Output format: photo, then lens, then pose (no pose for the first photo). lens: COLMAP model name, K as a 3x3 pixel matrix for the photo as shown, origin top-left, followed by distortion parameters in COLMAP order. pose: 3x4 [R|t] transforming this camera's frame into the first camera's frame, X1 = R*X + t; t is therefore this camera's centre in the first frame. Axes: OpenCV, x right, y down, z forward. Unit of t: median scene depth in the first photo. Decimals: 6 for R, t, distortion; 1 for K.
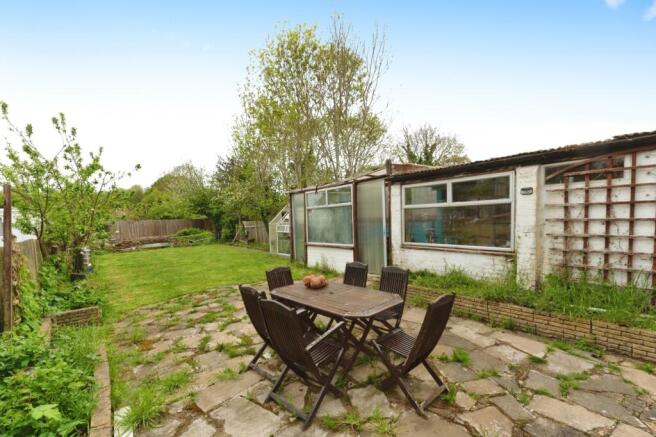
lens RADIAL K [[274.3, 0, 327.0], [0, 274.3, 222.0], [0, 0, 1]] dist [0.002606, -0.000505]
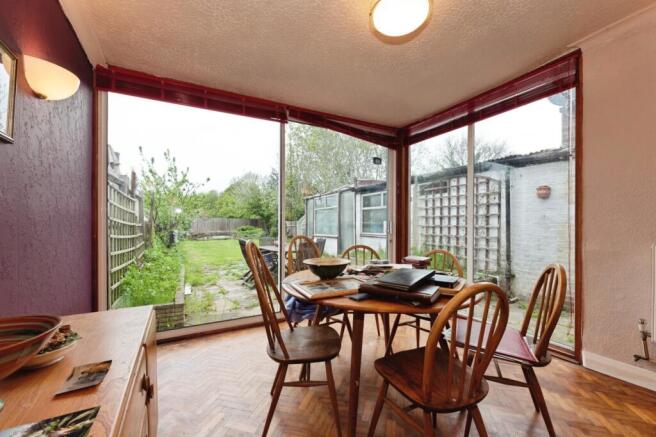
lens RADIAL K [[274.3, 0, 328.9], [0, 274.3, 218.1], [0, 0, 1]] dist [0.002606, -0.000505]
pose [[0.978279, 0.031653, -0.204863, 0.346710], [-0.039198, 0.998690, -0.032879, 0.043524], [0.203554, 0.040195, 0.978238, -0.420754]]
